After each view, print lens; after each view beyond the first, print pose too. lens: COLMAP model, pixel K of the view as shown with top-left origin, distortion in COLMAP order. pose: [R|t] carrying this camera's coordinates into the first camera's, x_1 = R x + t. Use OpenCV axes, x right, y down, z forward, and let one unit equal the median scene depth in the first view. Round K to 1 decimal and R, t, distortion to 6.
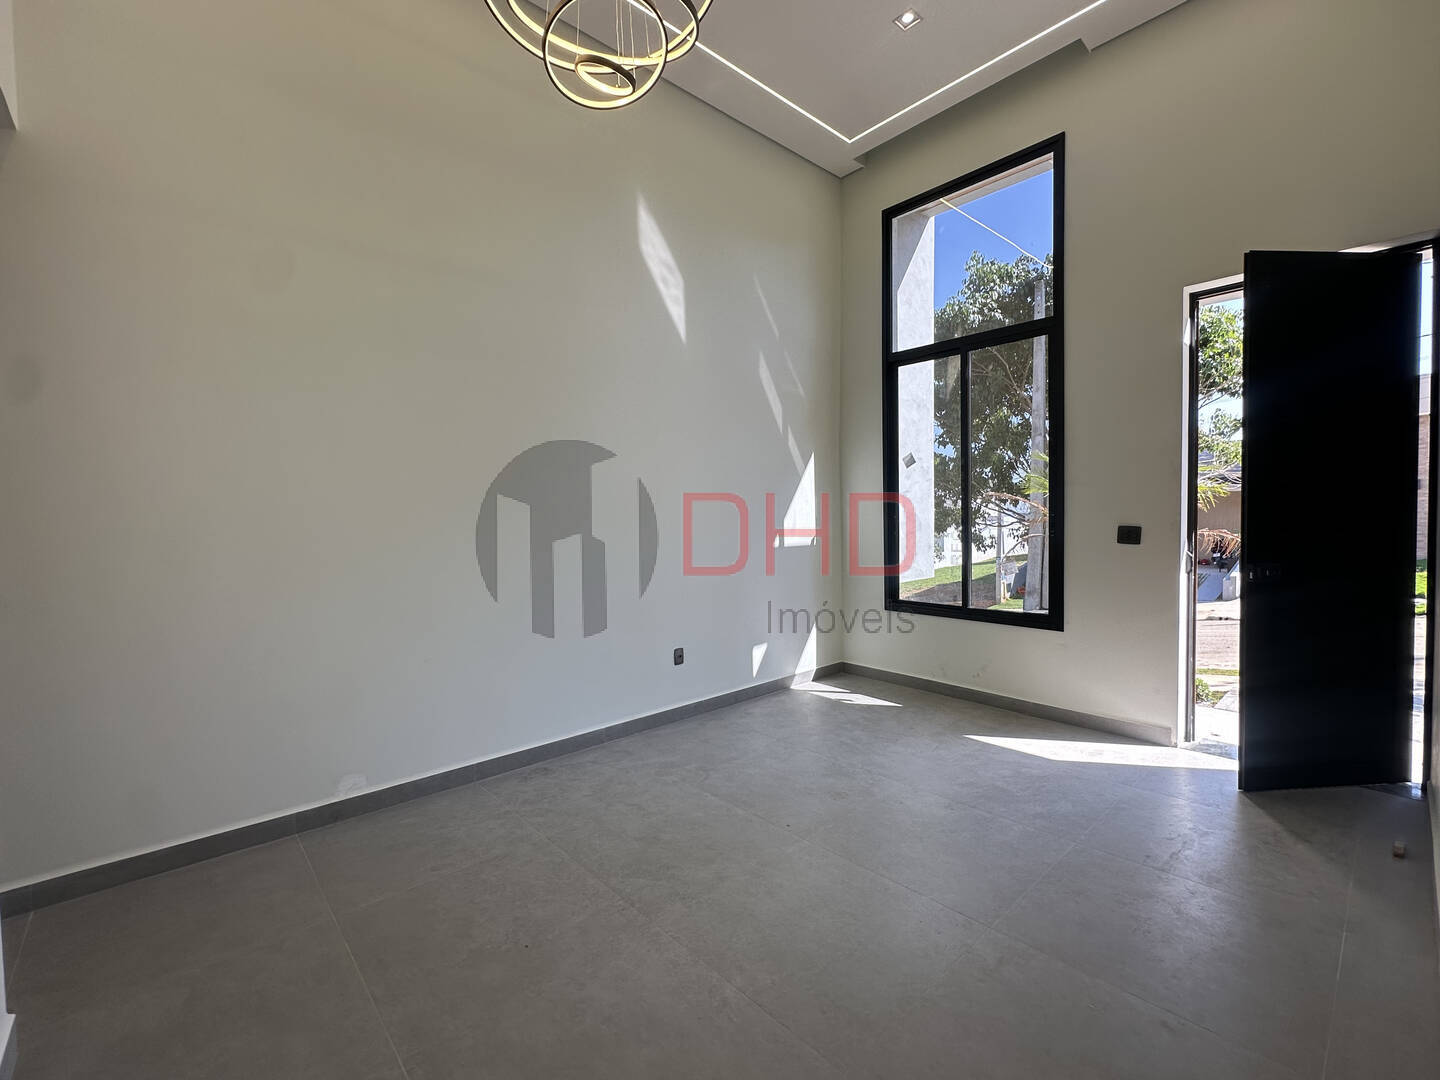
lens RADIAL K [[626.2, 0, 720.0], [0, 626.2, 540.0], [0, 0, 1]] dist [-0.001860, -0.000285]
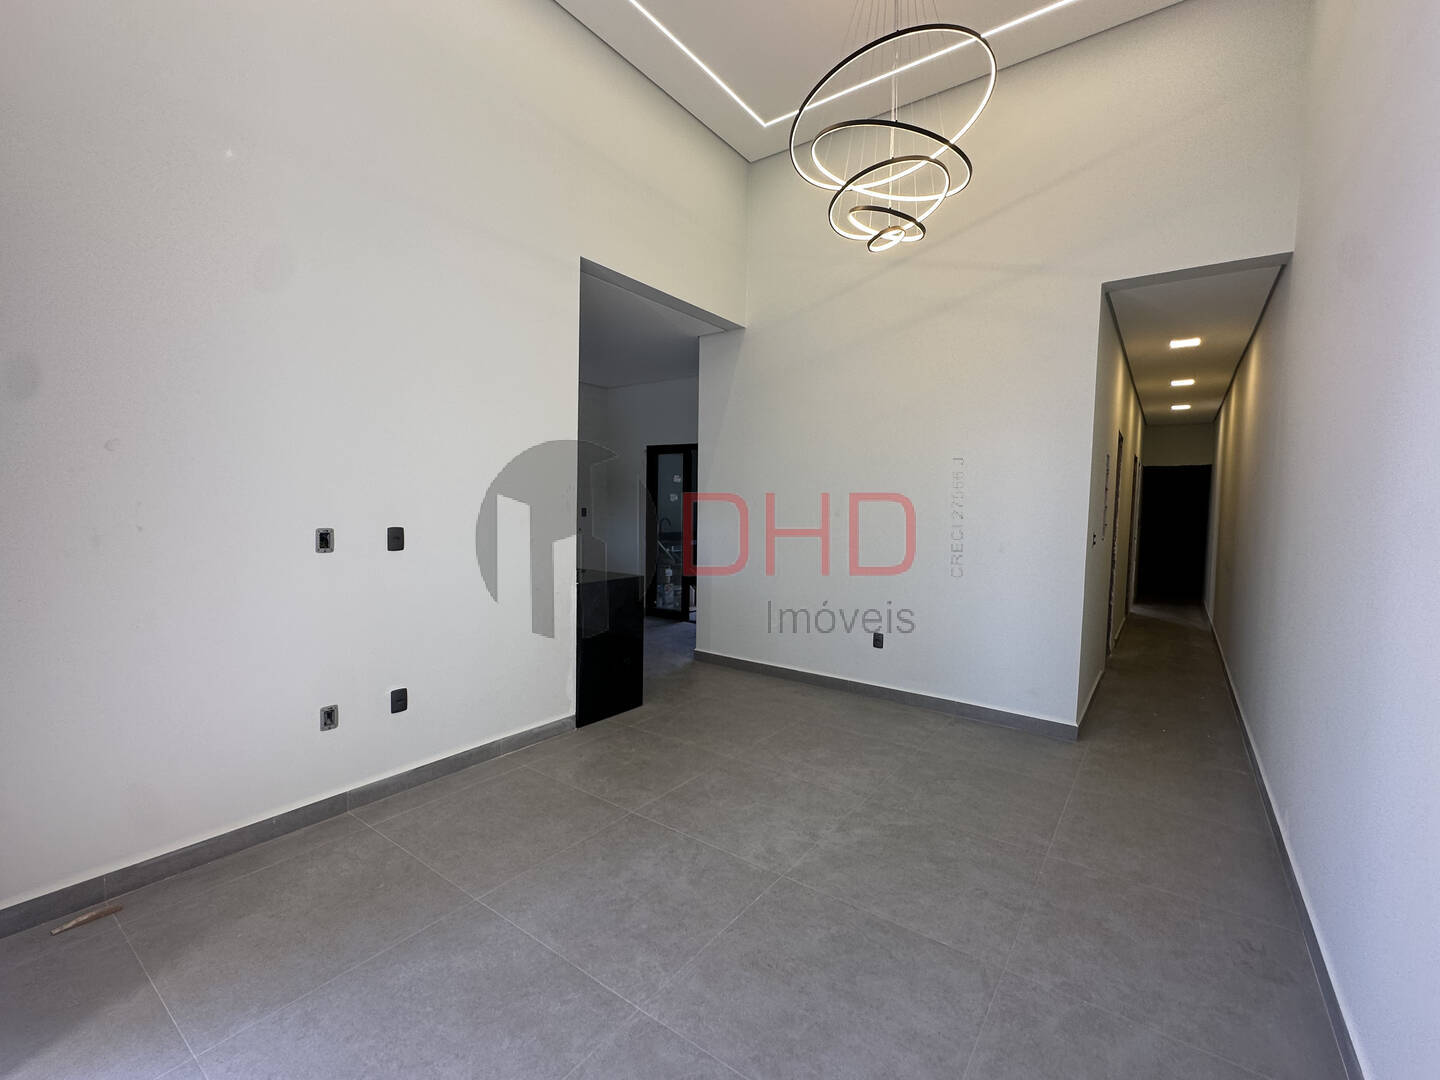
lens RADIAL K [[626.2, 0, 720.0], [0, 626.2, 540.0], [0, 0, 1]] dist [-0.001860, -0.000285]
pose [[-0.980001, 0.009270, -0.198775, 0.261723], [-0.010657, 0.995036, 0.098944, -0.060766], [0.198706, 0.099083, -0.975038, 1.189105]]
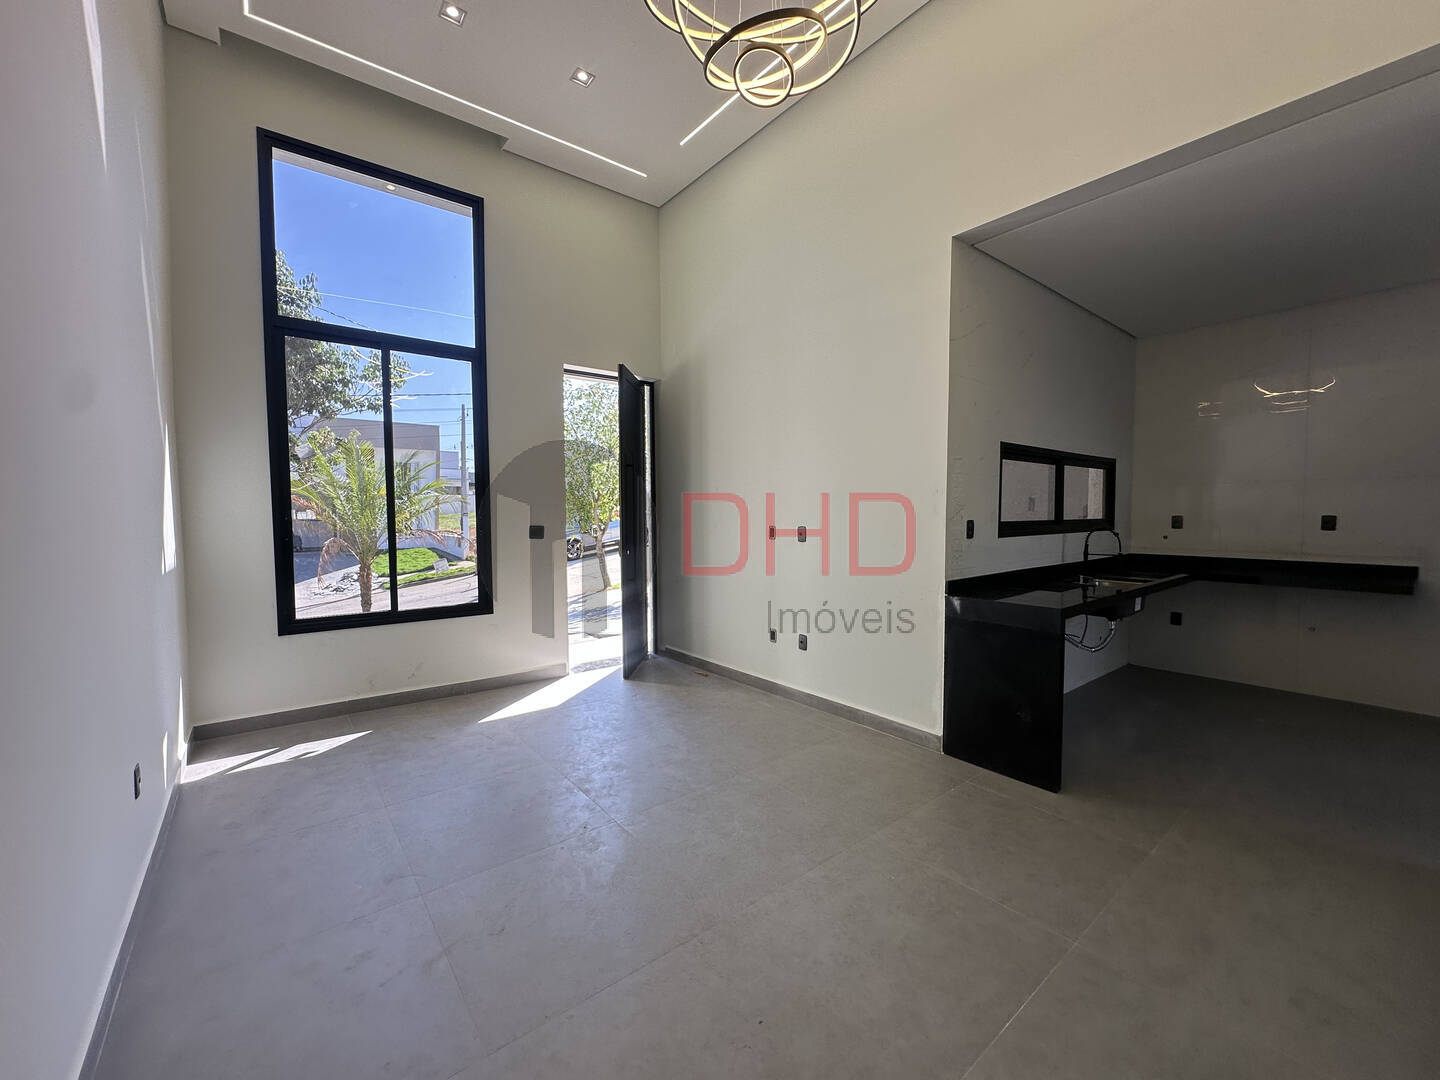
lens RADIAL K [[577.2, 0, 719.8], [0, 577.2, 536.2], [0, 0, 1]] dist [-0.000994, -0.000068]
pose [[0.072085, -0.027301, 0.997025, -0.527882], [0.041406, 0.998845, 0.024357, -0.011399], [-0.996539, 0.039527, 0.073132, 0.480196]]
